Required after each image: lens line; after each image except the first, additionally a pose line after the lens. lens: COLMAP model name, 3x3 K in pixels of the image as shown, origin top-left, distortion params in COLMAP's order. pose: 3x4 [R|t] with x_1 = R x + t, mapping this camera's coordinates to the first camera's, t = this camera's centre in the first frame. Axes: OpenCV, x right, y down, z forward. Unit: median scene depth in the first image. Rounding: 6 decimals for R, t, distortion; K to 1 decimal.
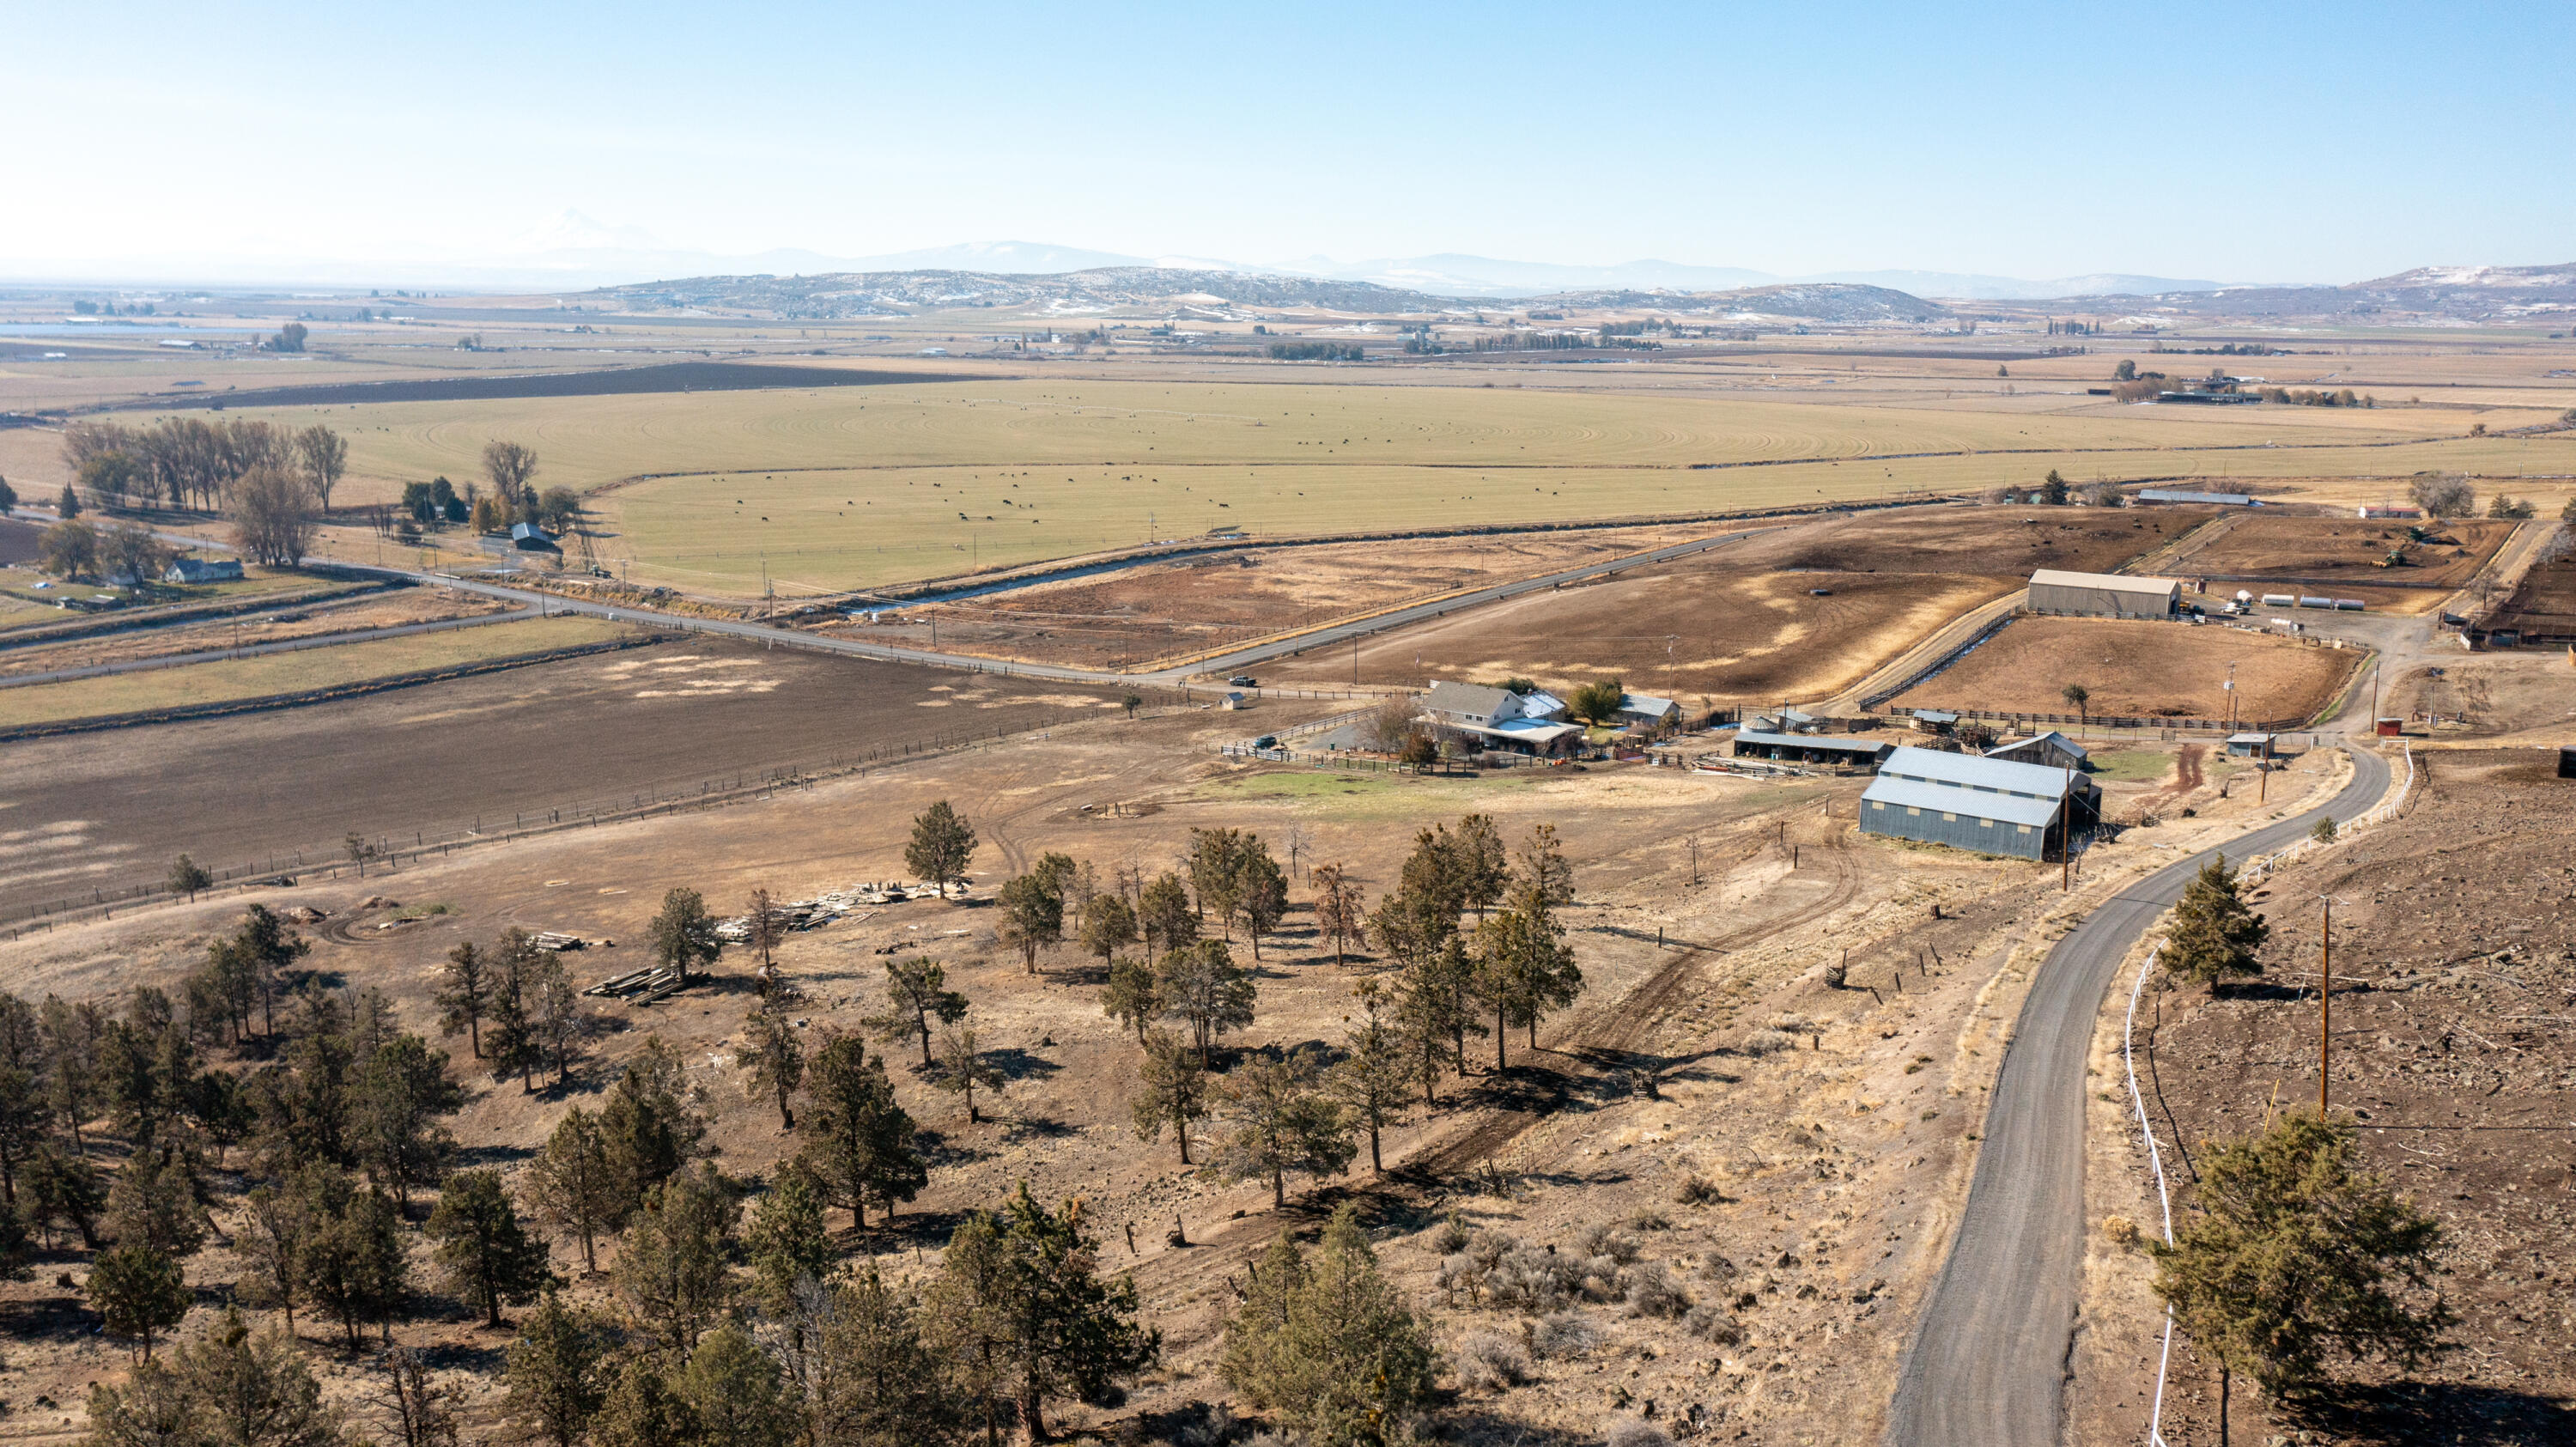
lens RADIAL K [[2043.5, 0, 1306.2], [0, 2043.5, 747.2], [0, 0, 1]] dist [-0.005782, 0.014260]
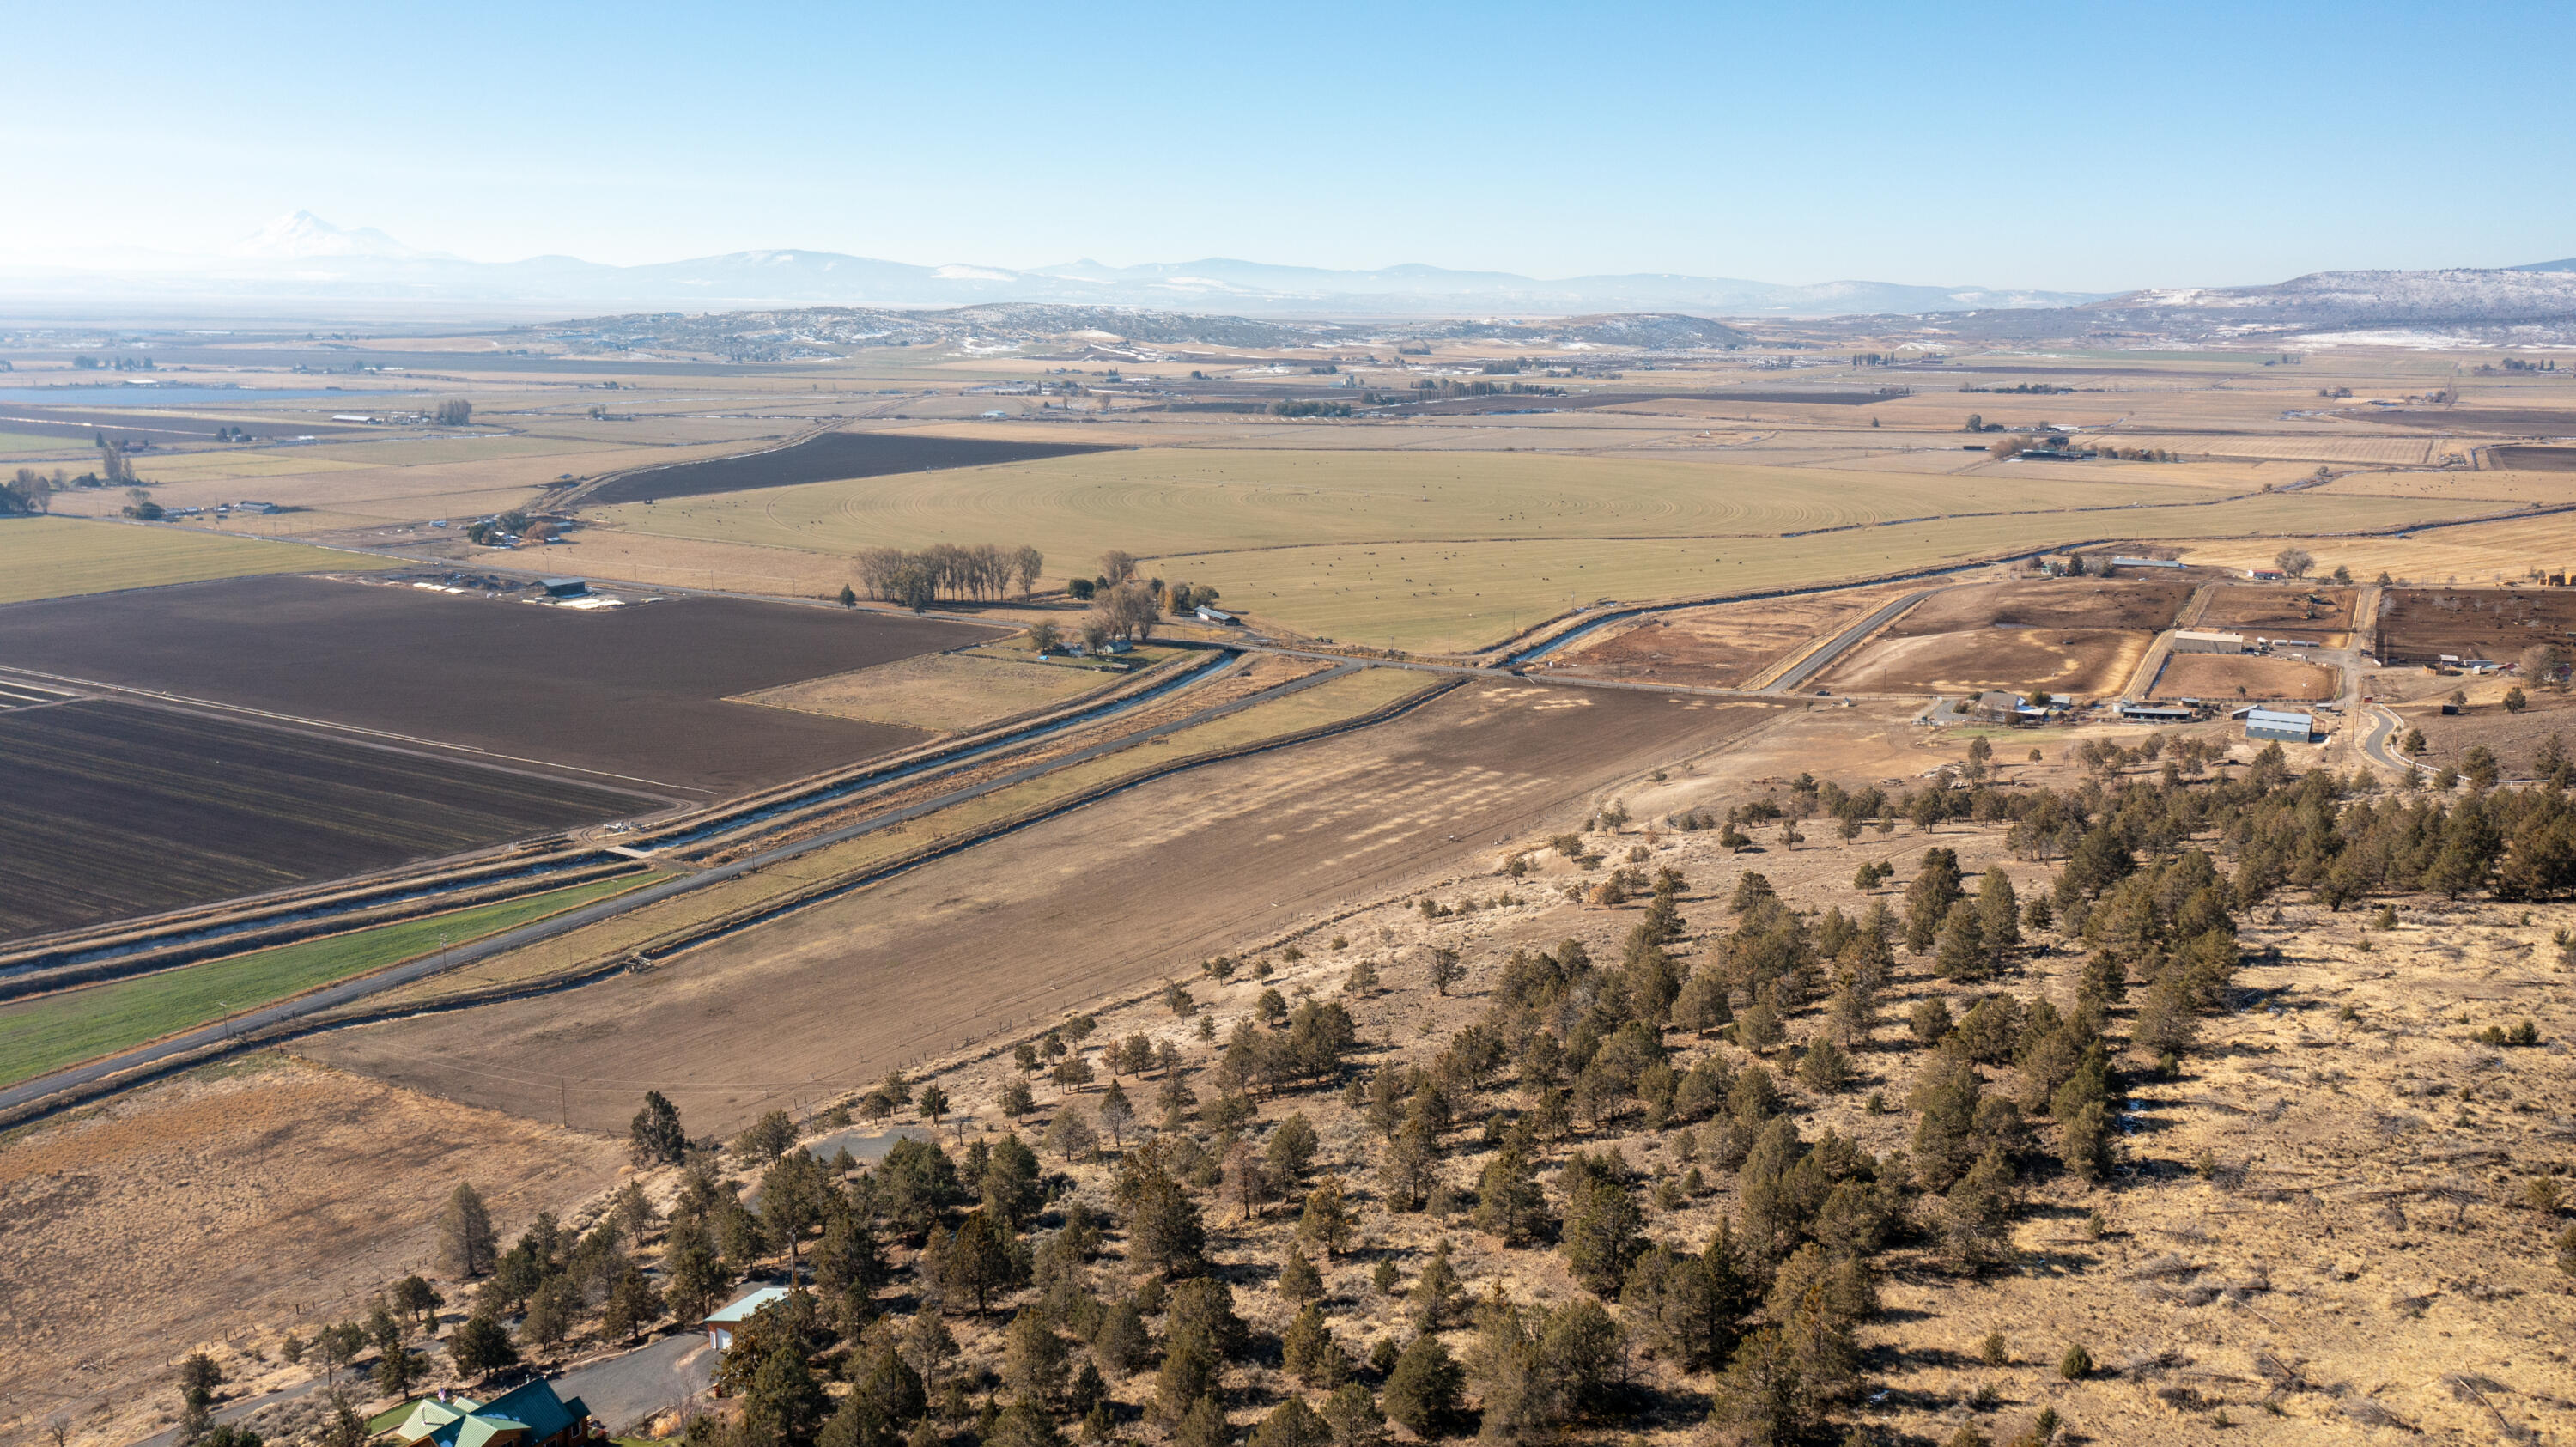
lens RADIAL K [[2043.5, 0, 1310.1], [0, 2043.5, 729.7], [0, 0, 1]] dist [-0.005782, 0.014260]
pose [[0.992999, -0.027323, 0.114922, -0.132188], [0.028291, 0.999577, -0.006801, 0.000920], [-0.114688, 0.010004, 0.993351, -0.170700]]
